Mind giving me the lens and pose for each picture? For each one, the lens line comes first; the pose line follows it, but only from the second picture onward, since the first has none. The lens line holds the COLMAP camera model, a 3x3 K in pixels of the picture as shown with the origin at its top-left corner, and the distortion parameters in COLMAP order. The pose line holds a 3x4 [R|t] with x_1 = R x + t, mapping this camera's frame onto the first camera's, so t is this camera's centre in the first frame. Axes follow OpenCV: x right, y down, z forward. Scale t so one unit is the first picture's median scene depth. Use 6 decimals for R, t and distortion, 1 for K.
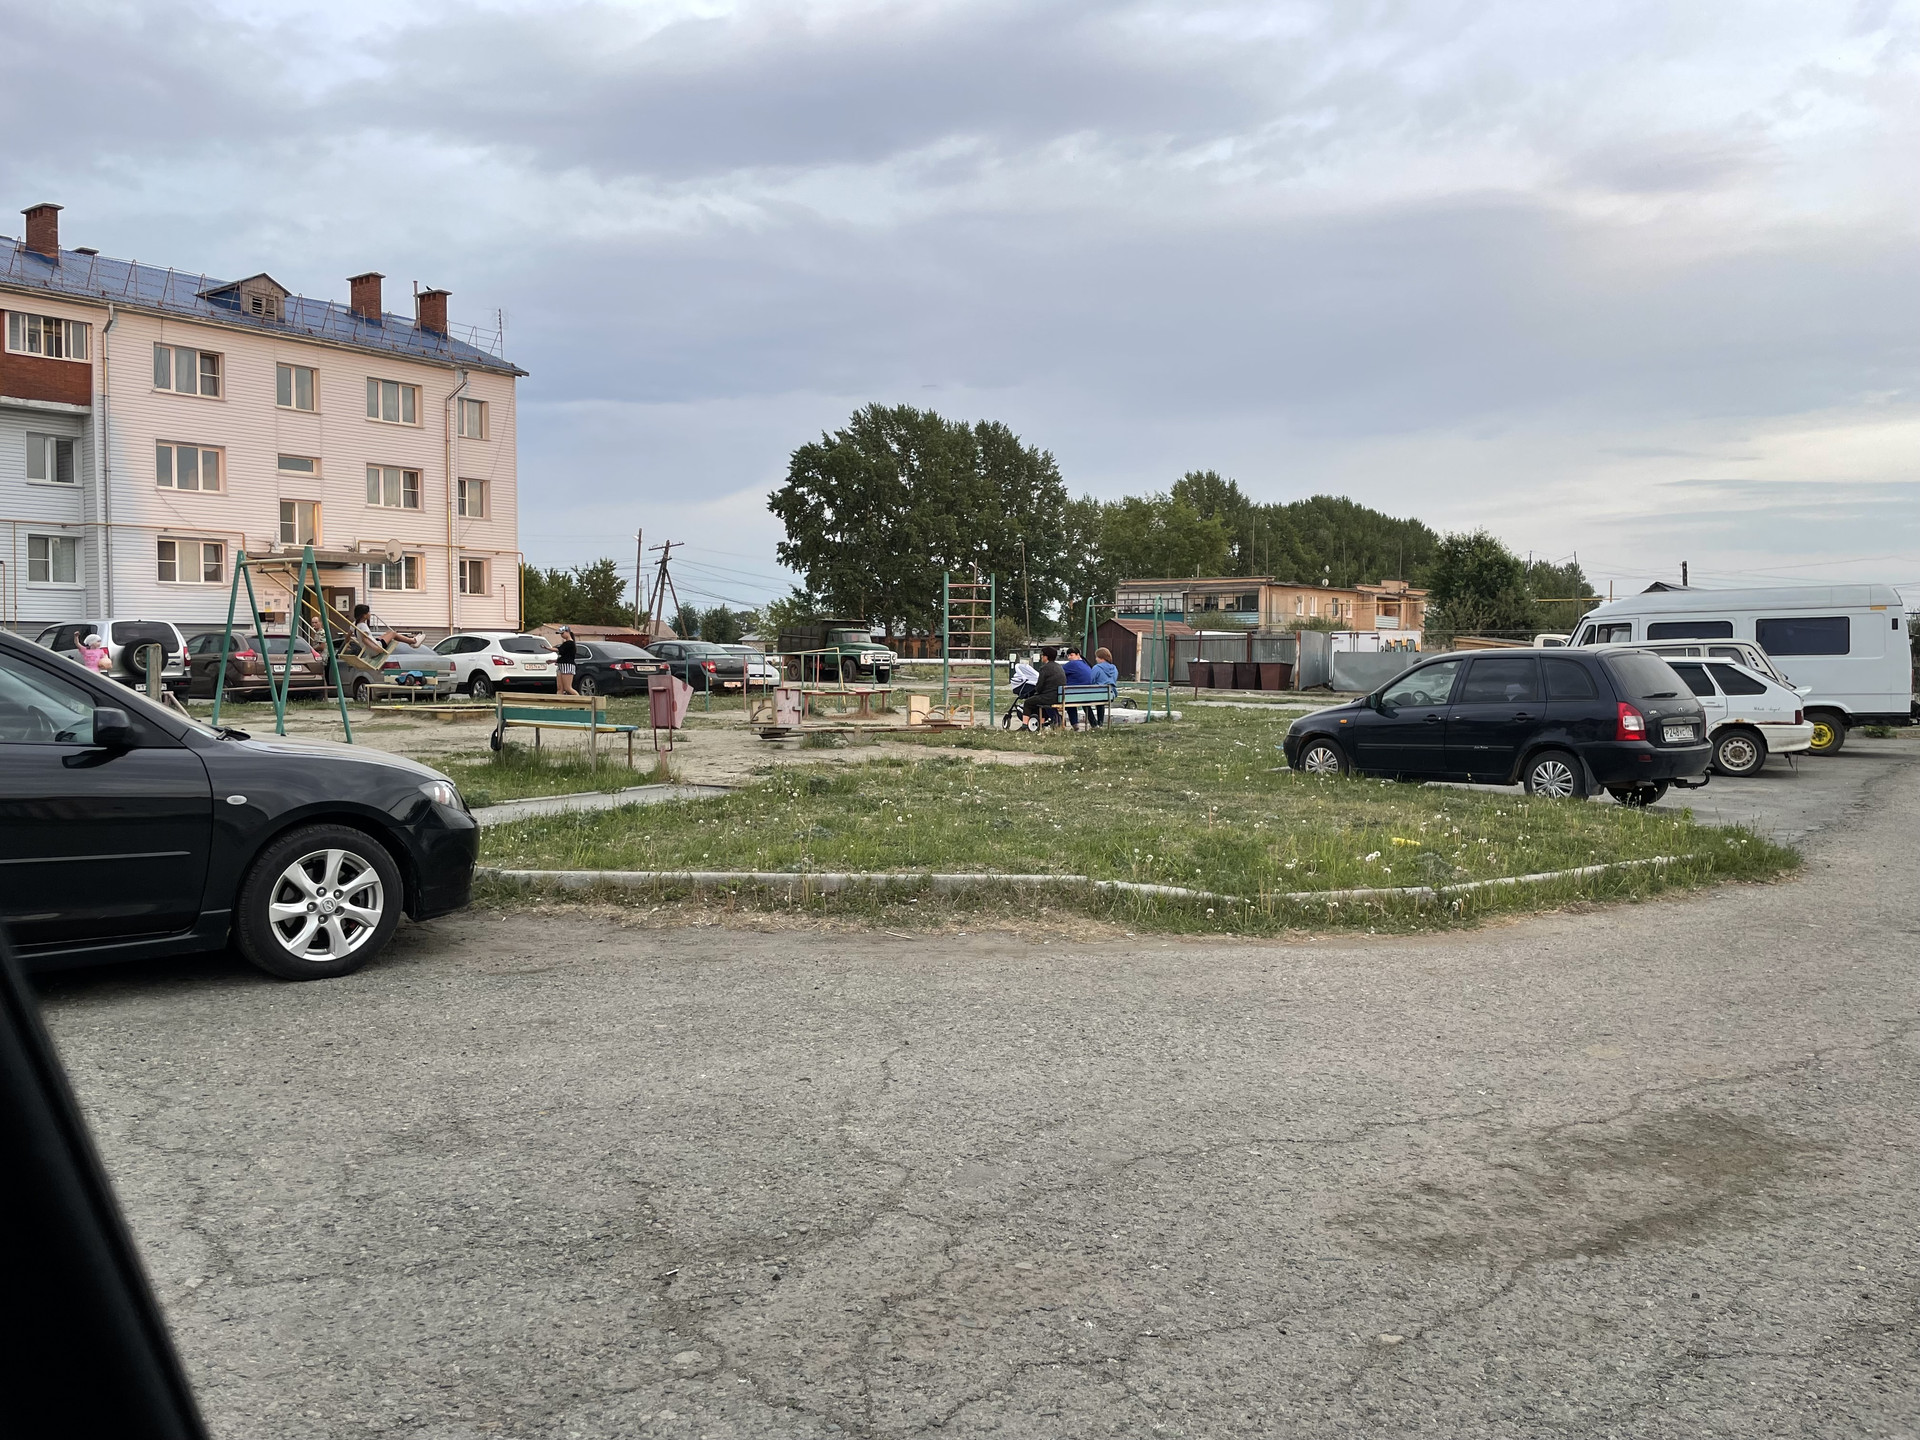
lens RADIAL K [[1457.9, 0, 960.8], [0, 1457.9, 714.6], [0, 0, 1]] dist [0.007477, 0.002546]
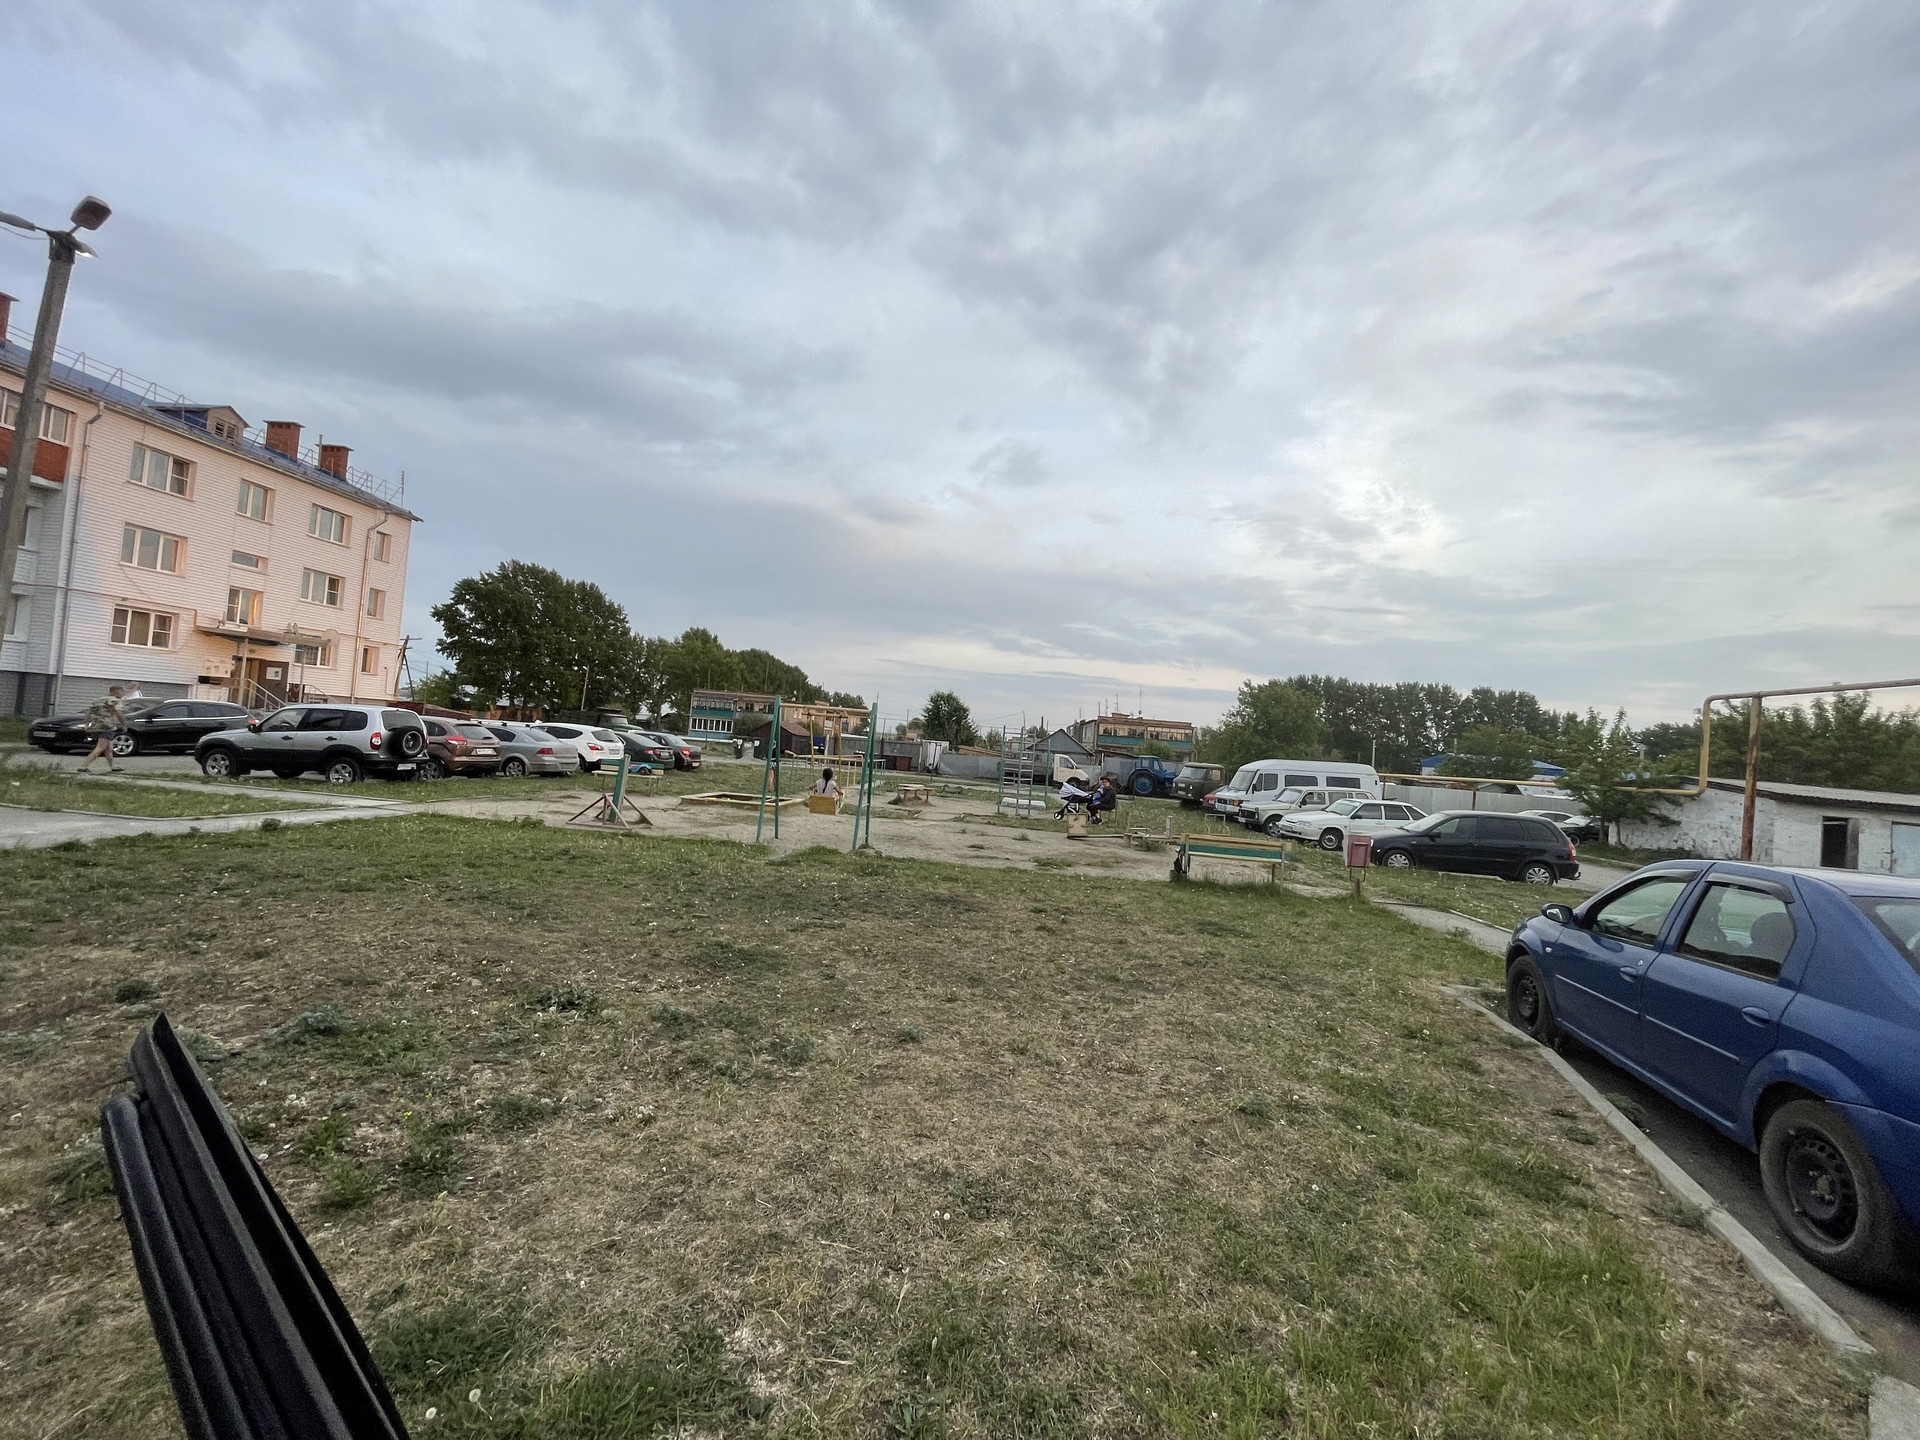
lens RADIAL K [[772.6, 0, 959.2], [0, 772.6, 730.8], [0, 0, 1]] dist [0.000213, 0.000120]
pose [[0.842871, 0.071703, 0.533316, -0.242646], [-0.050489, 0.997248, -0.054283, -0.017247], [-0.535741, 0.018827, 0.844172, 0.097012]]
